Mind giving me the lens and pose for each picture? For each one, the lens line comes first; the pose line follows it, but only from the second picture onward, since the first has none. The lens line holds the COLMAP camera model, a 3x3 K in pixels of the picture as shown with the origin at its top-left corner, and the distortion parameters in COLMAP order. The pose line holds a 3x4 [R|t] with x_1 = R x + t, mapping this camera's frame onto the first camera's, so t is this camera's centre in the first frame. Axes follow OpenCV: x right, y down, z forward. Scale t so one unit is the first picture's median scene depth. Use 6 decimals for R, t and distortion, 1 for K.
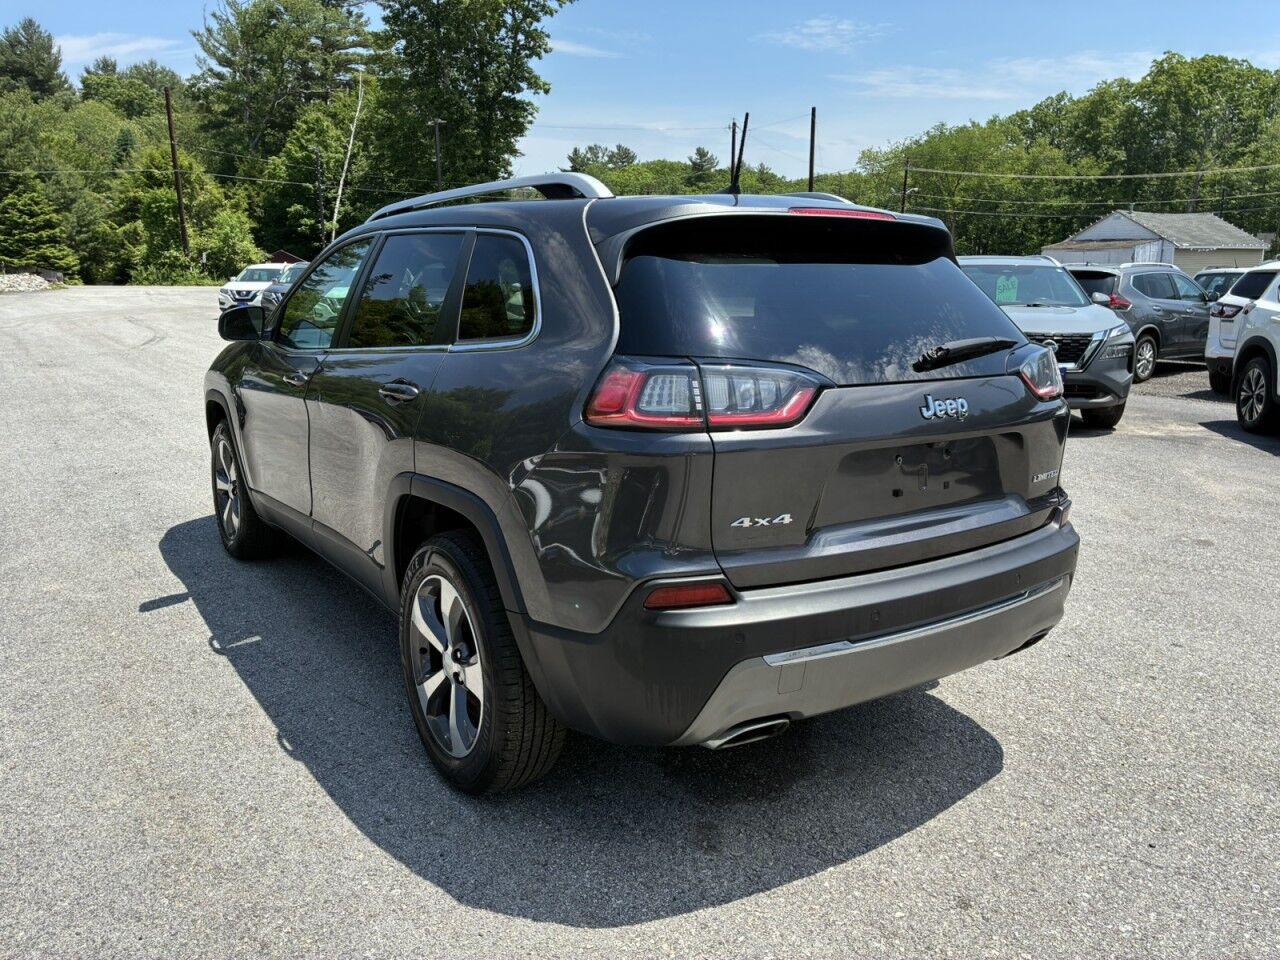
lens RADIAL K [[977.5, 0, 643.6], [0, 977.5, 478.9], [0, 0, 1]] dist [0.052493, -0.067170]
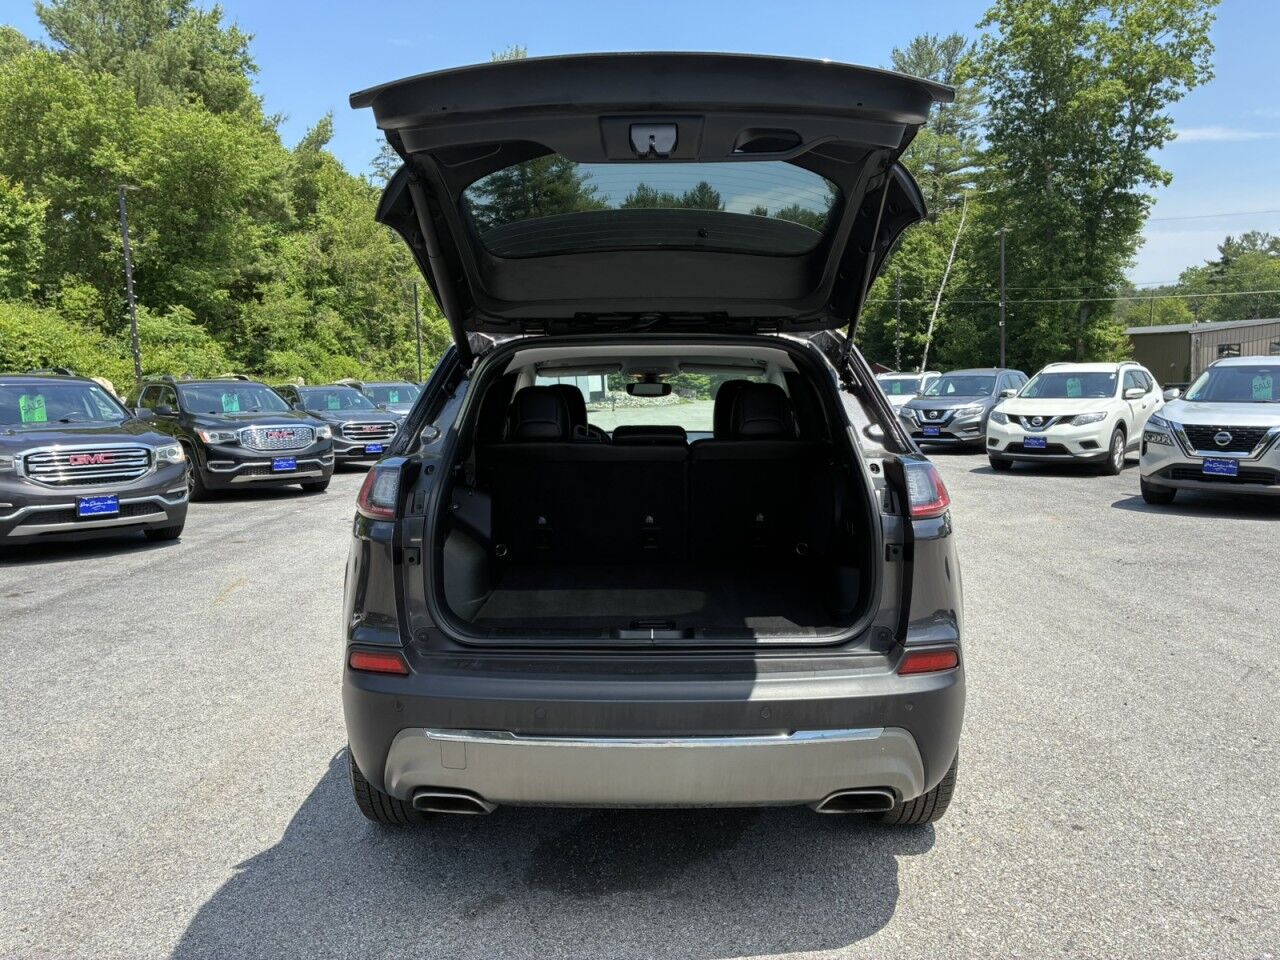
lens RADIAL K [[979.8, 0, 640.0], [0, 979.8, 480.0], [0, 0, 1]] dist [0.050548, -0.060138]
pose [[0.811249, 0.036080, -0.583587, 0.047419], [-0.098749, 0.992211, -0.075929, -0.002305], [0.576302, 0.119226, 0.808493, 0.012311]]
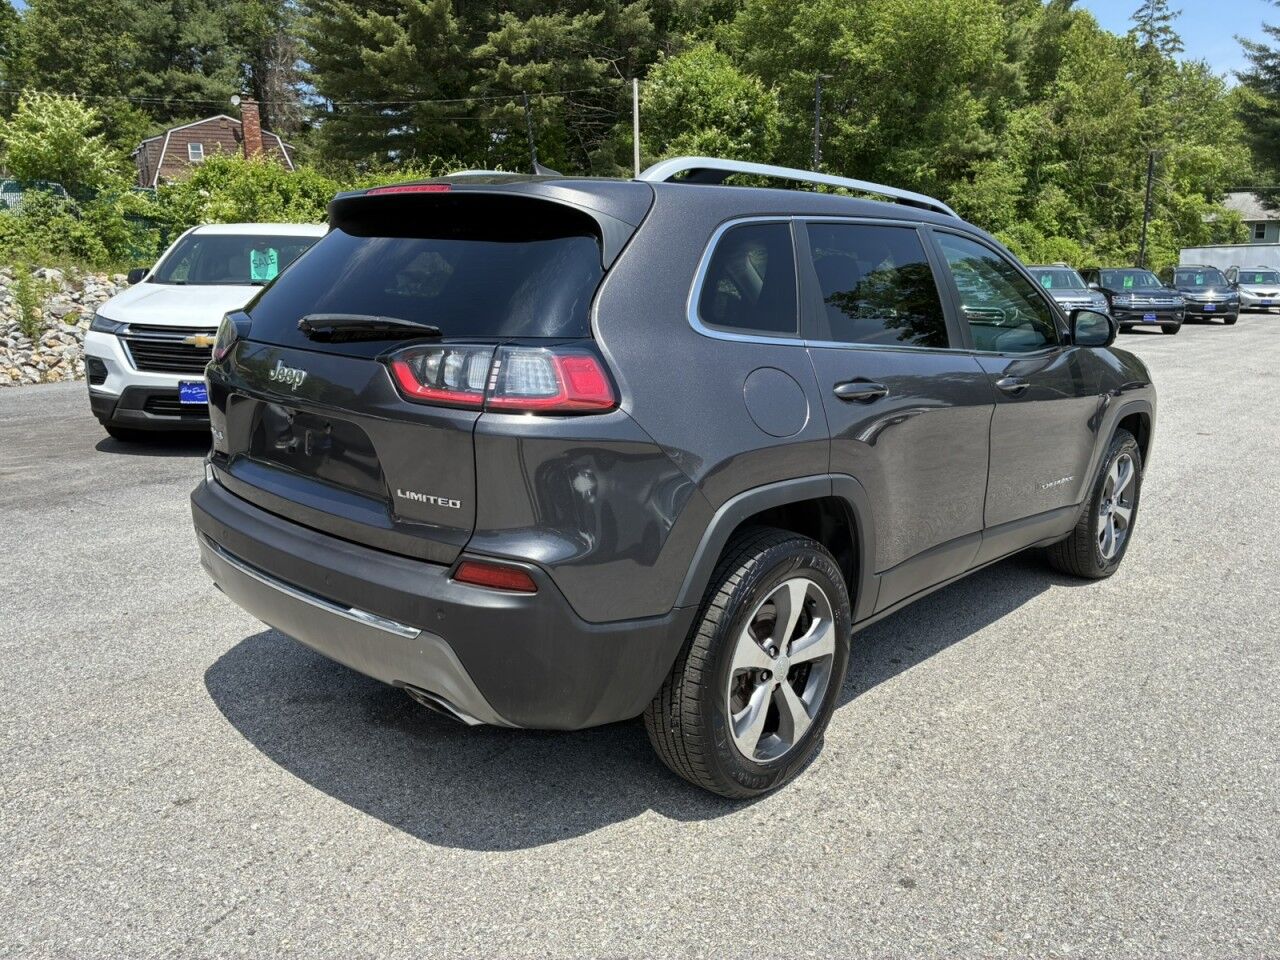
lens RADIAL K [[977.5, 0, 643.6], [0, 977.5, 478.9], [0, 0, 1]] dist [0.052493, -0.067170]
pose [[0.204149, 0.200271, -0.958235, 0.069368], [-0.215652, 0.964004, 0.155533, -0.009670], [0.954891, 0.174893, 0.239989, 0.052071]]
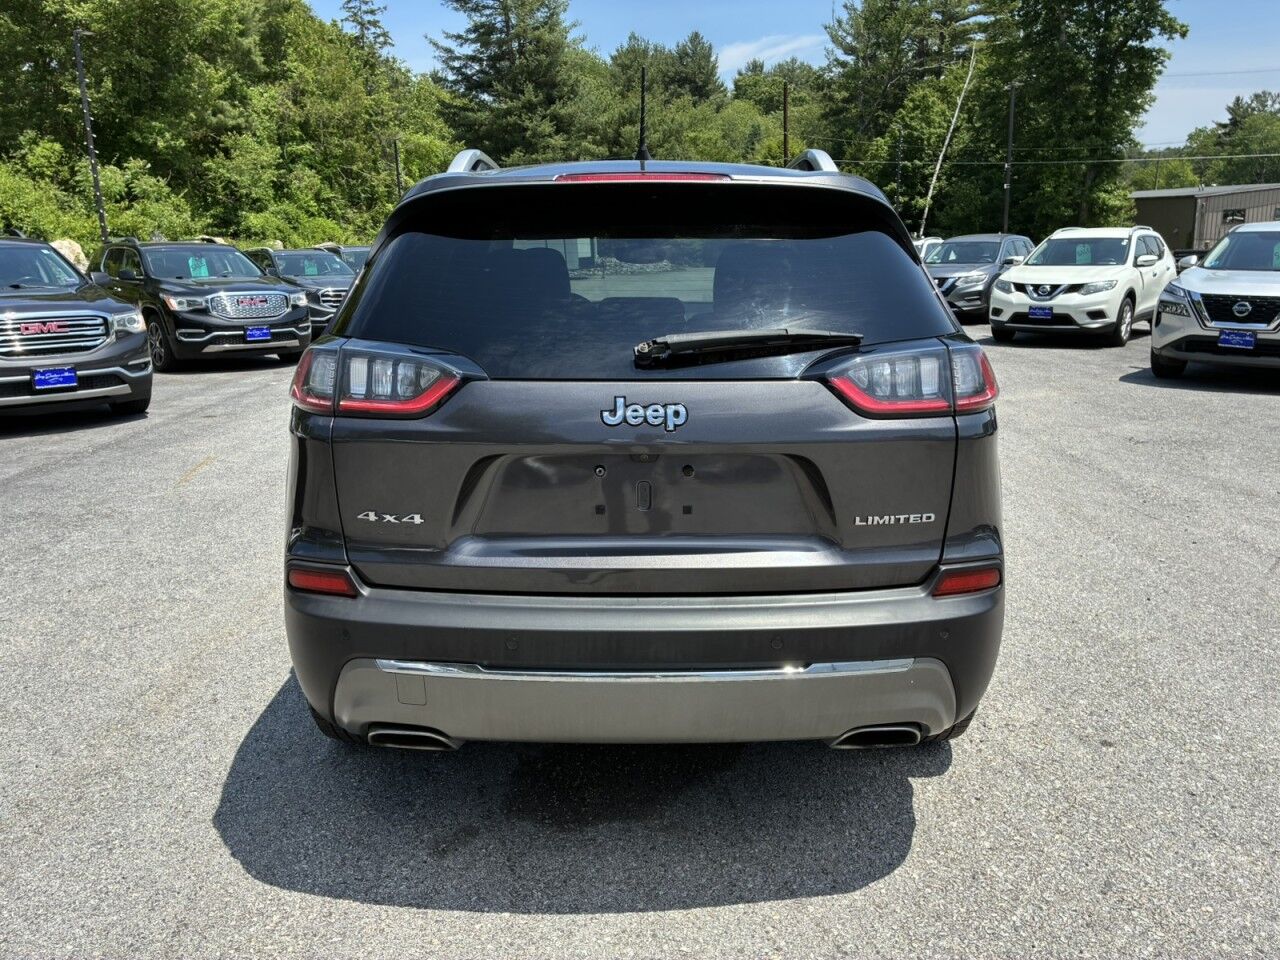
lens RADIAL K [[972.9, 0, 643.3], [0, 972.9, 475.3], [0, 0, 1]] dist [0.080228, -0.107403]
pose [[0.818448, 0.111439, -0.563670, 0.043076], [-0.100310, 0.993659, 0.050799, -0.003531], [0.565756, 0.014965, 0.824437, 0.018298]]
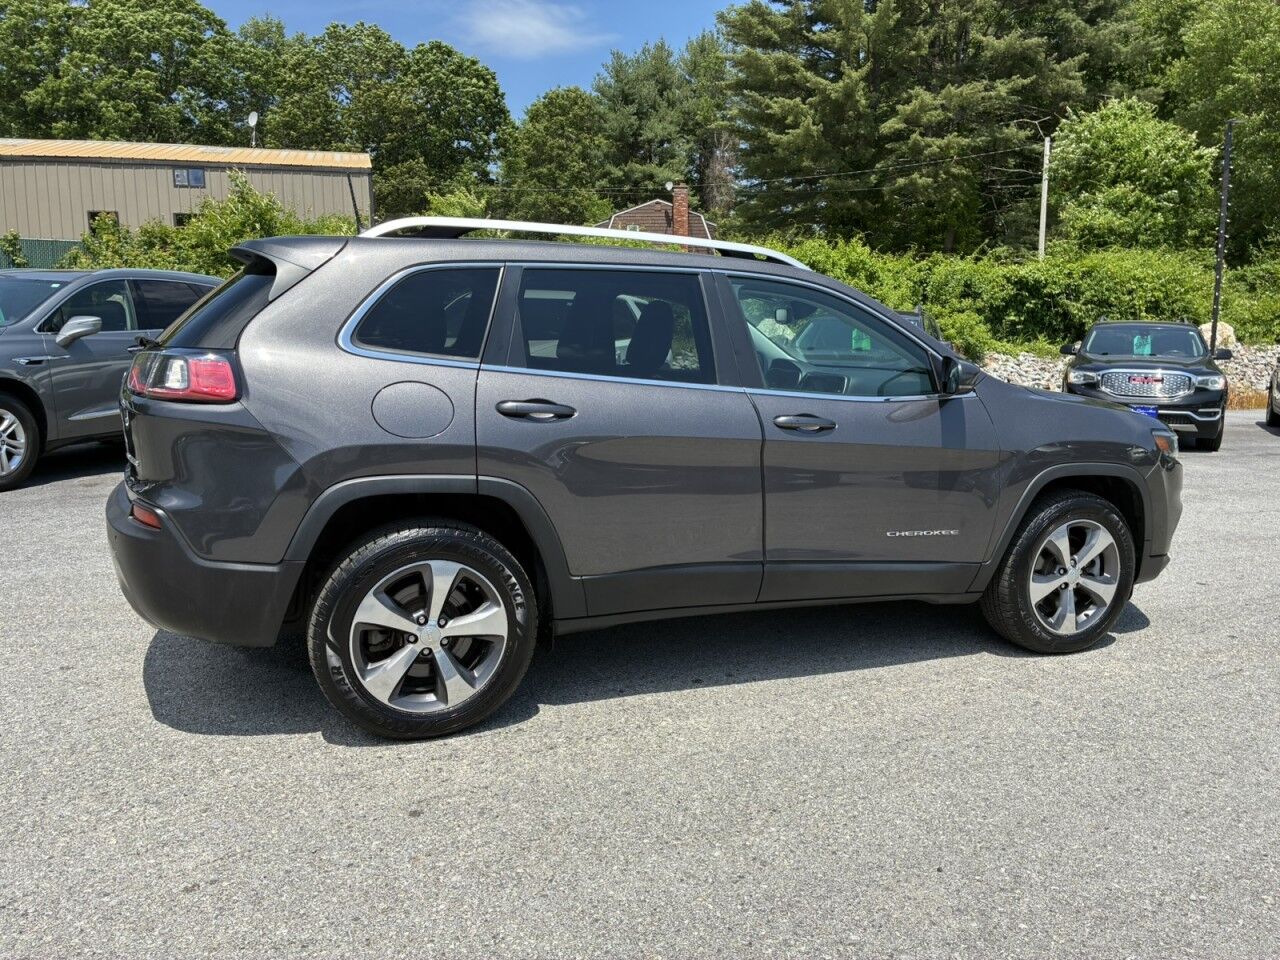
lens RADIAL K [[977.5, 0, 643.6], [0, 977.5, 478.9], [0, 0, 1]] dist [0.052493, -0.067170]
pose [[-0.226451, 0.134663, -0.964669, 0.077649], [-0.226837, 0.955873, 0.186684, -0.016847], [0.947241, 0.261098, -0.185912, 0.091075]]
